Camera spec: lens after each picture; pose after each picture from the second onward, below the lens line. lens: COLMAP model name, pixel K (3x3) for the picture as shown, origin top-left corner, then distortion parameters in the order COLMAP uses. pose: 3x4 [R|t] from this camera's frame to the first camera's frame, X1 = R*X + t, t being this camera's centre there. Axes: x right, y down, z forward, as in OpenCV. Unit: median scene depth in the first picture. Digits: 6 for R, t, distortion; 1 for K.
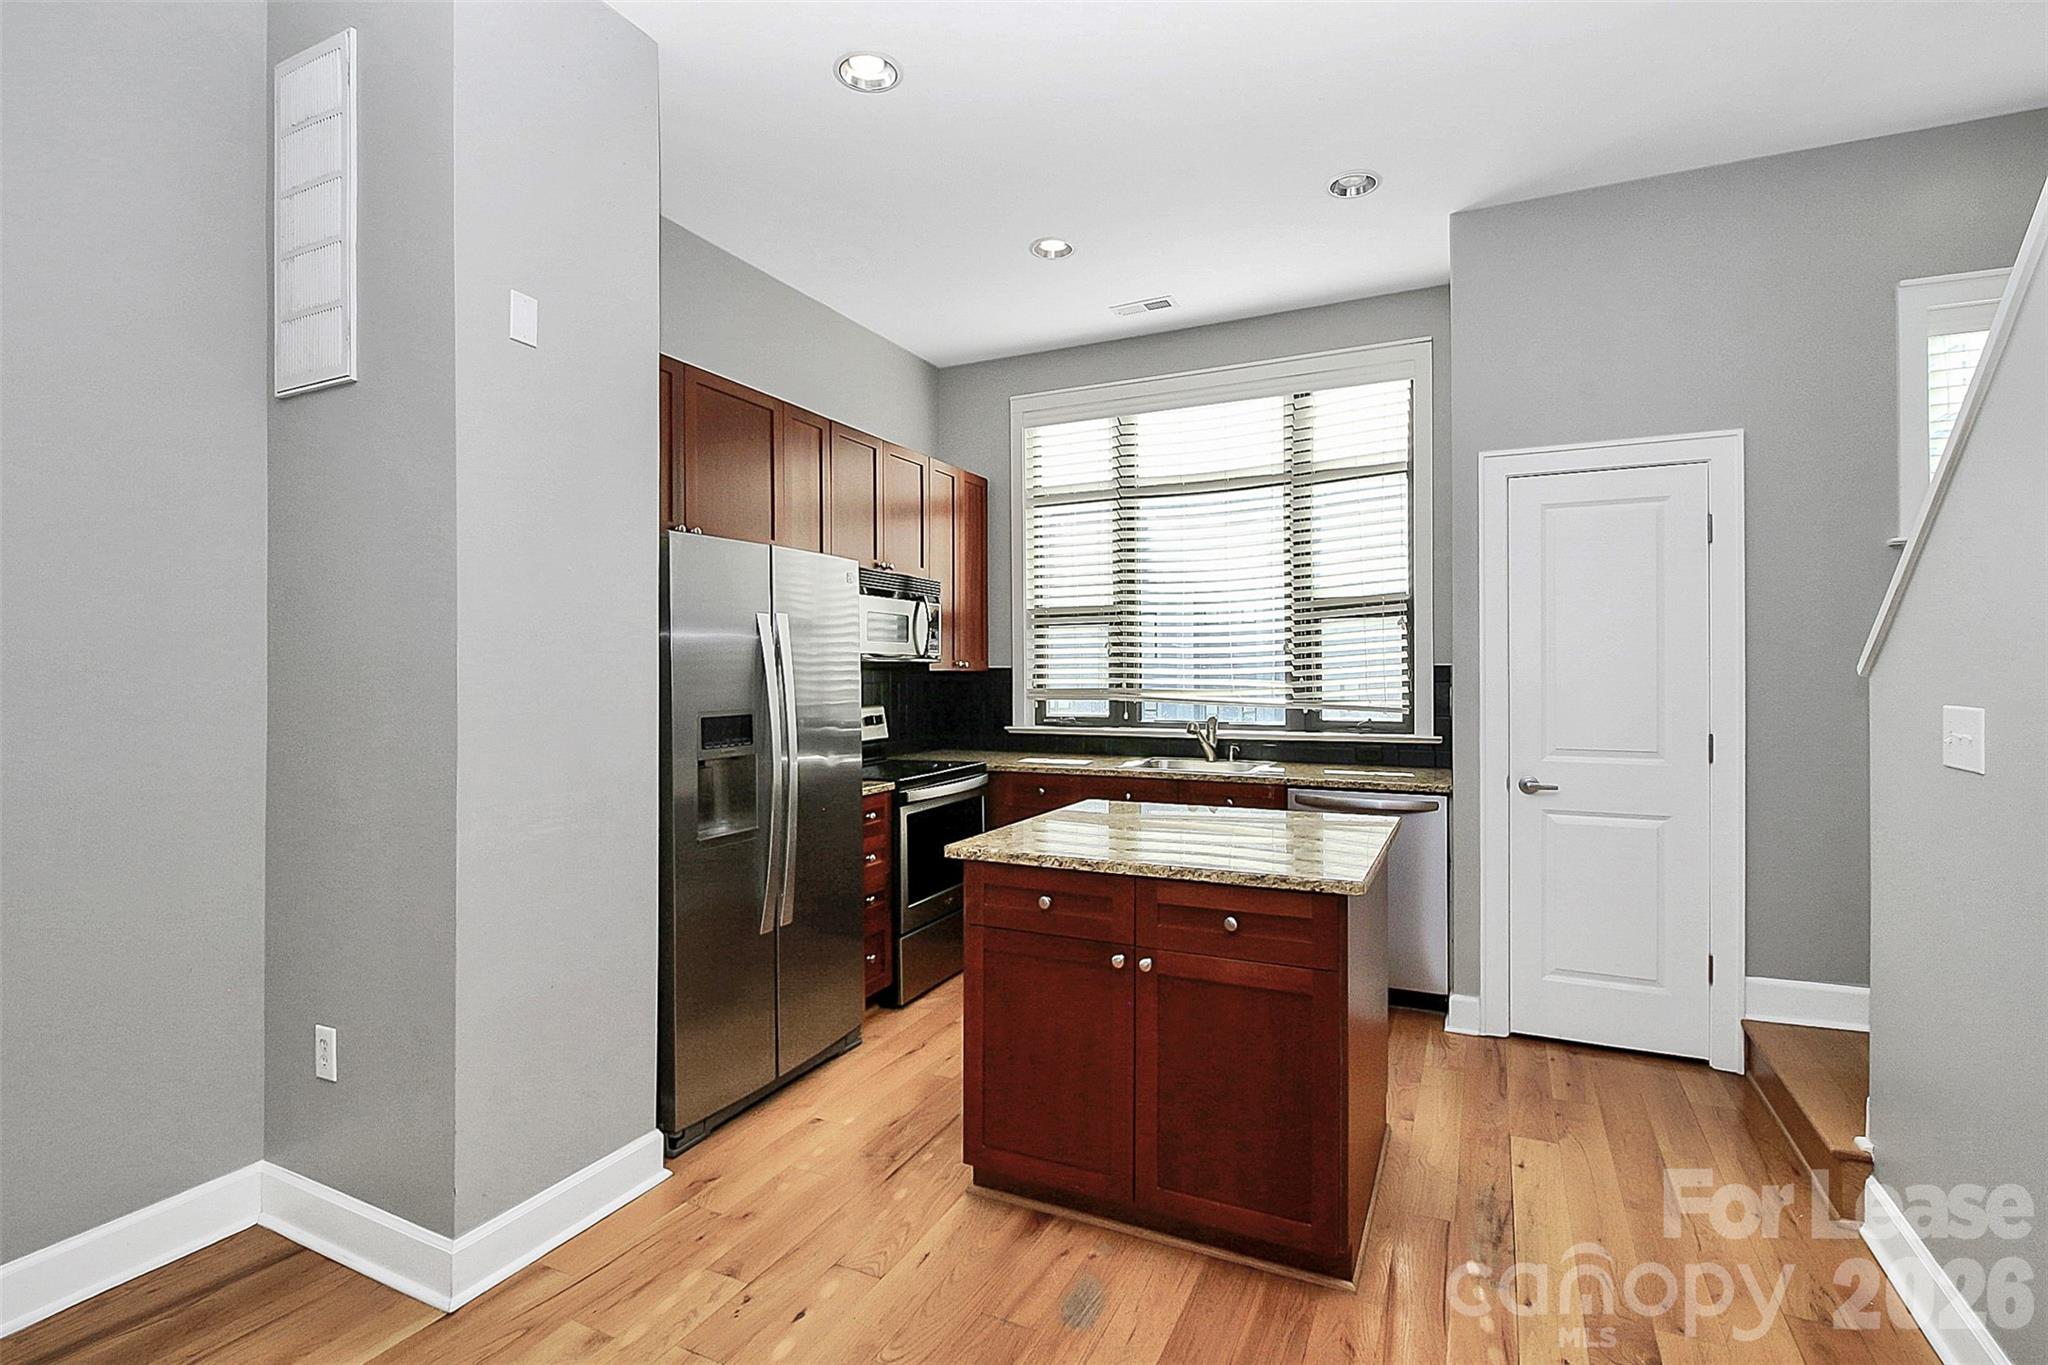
lens RADIAL K [[949.1, 0, 1019.1], [0, 949.1, 684.3], [0, 0, 1]] dist [-0.007550, -0.002824]
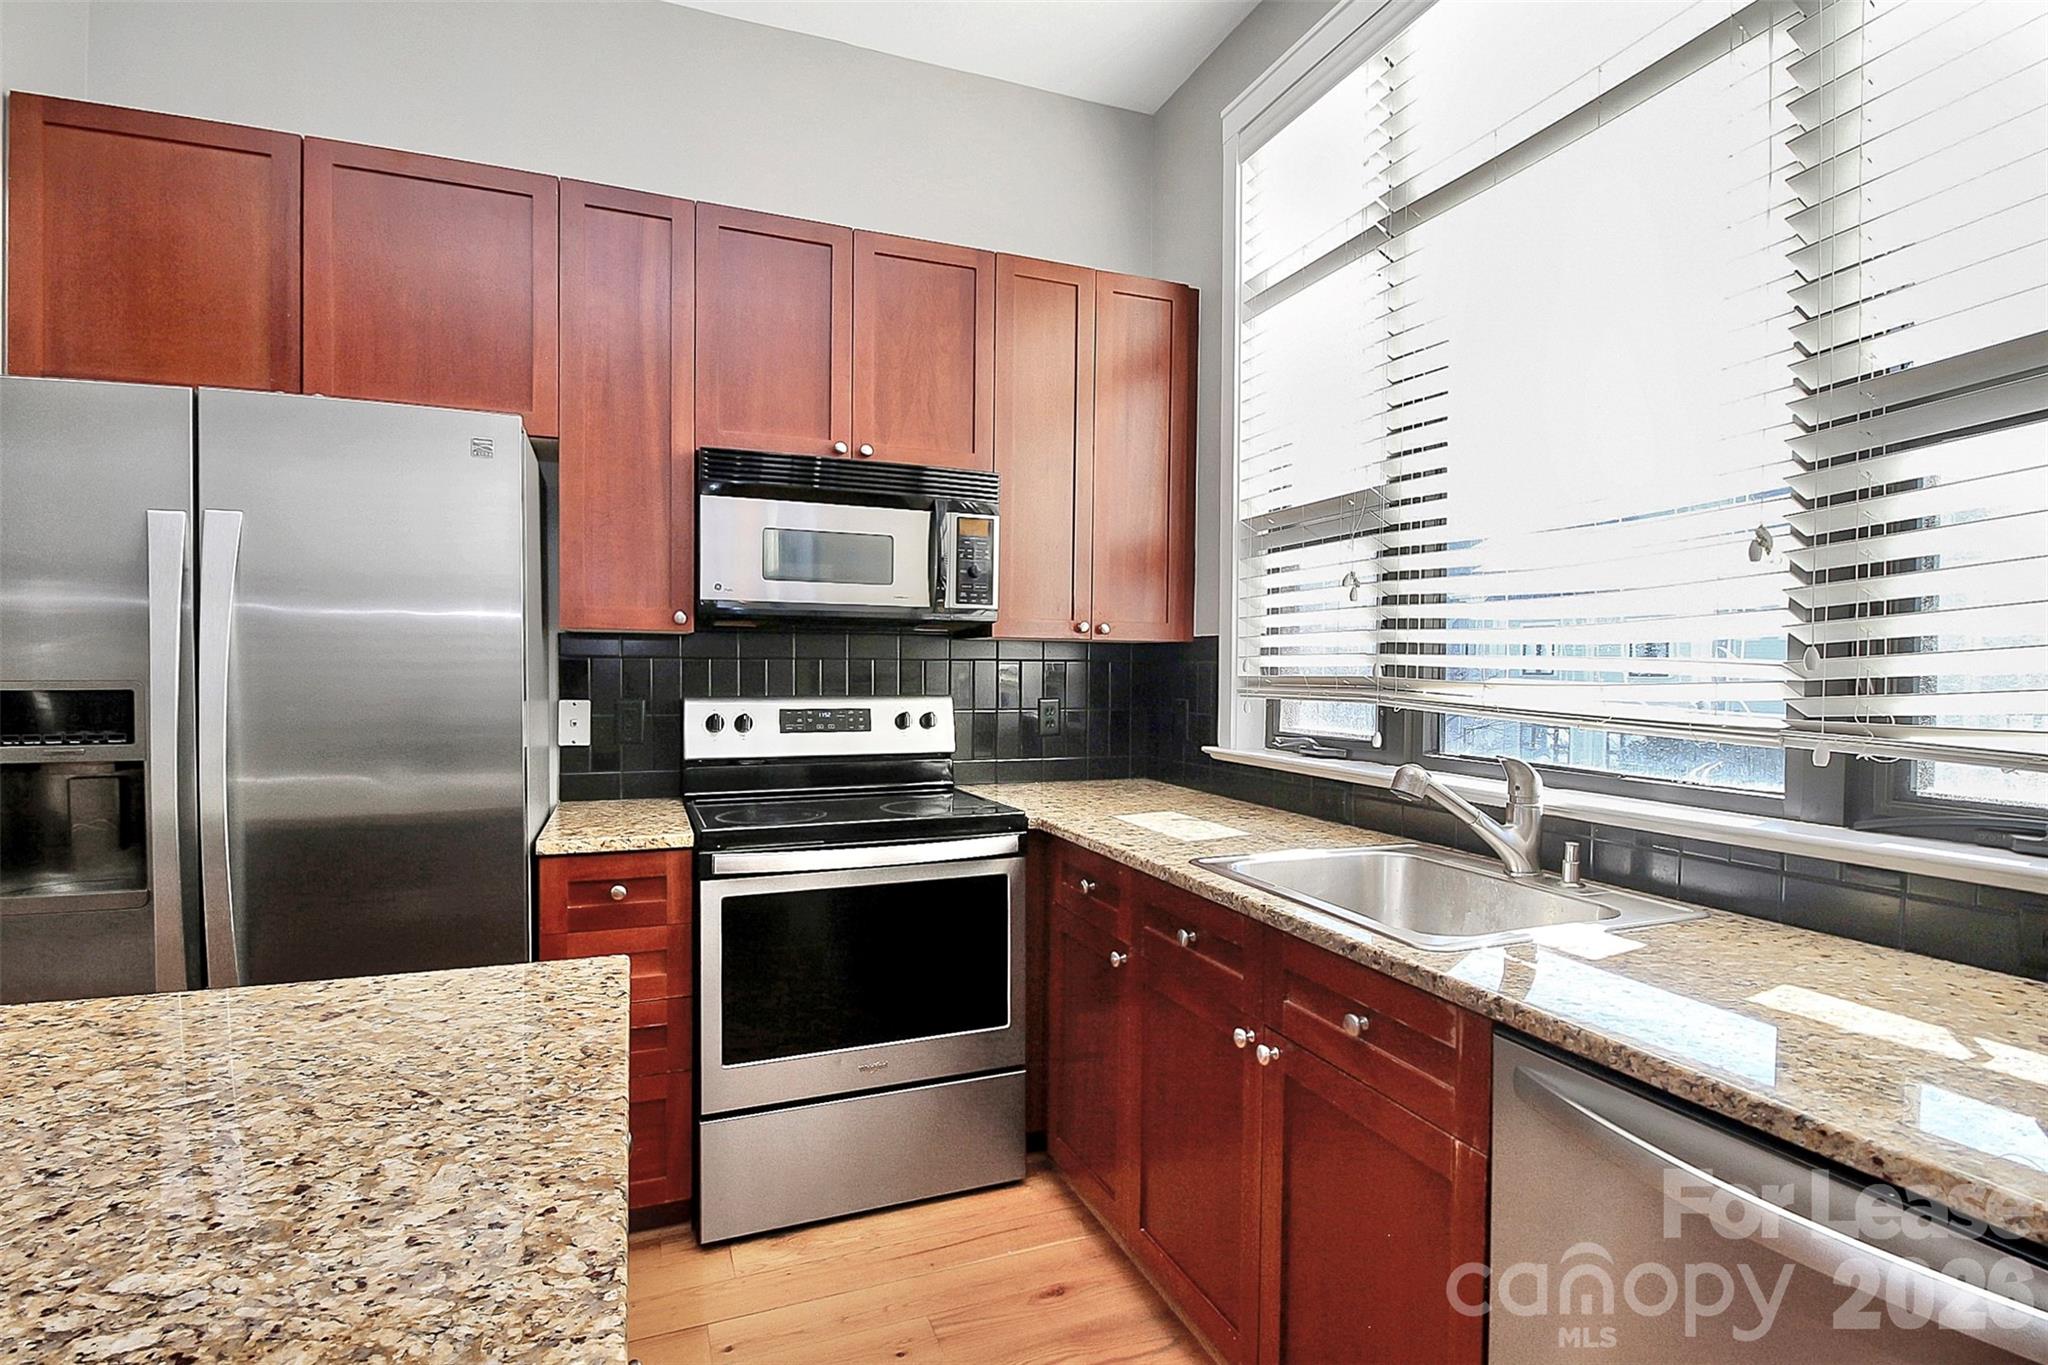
lens RADIAL K [[998.7, 0, 1035.3], [0, 998.7, 688.4], [0, 0, 1]] dist [-0.012736, -0.000255]
pose [[0.736625, 0.027351, -0.675748, 0.323938], [-0.022672, 0.999619, 0.015746, 0.006293], [0.675921, 0.003722, 0.736964, 0.593682]]
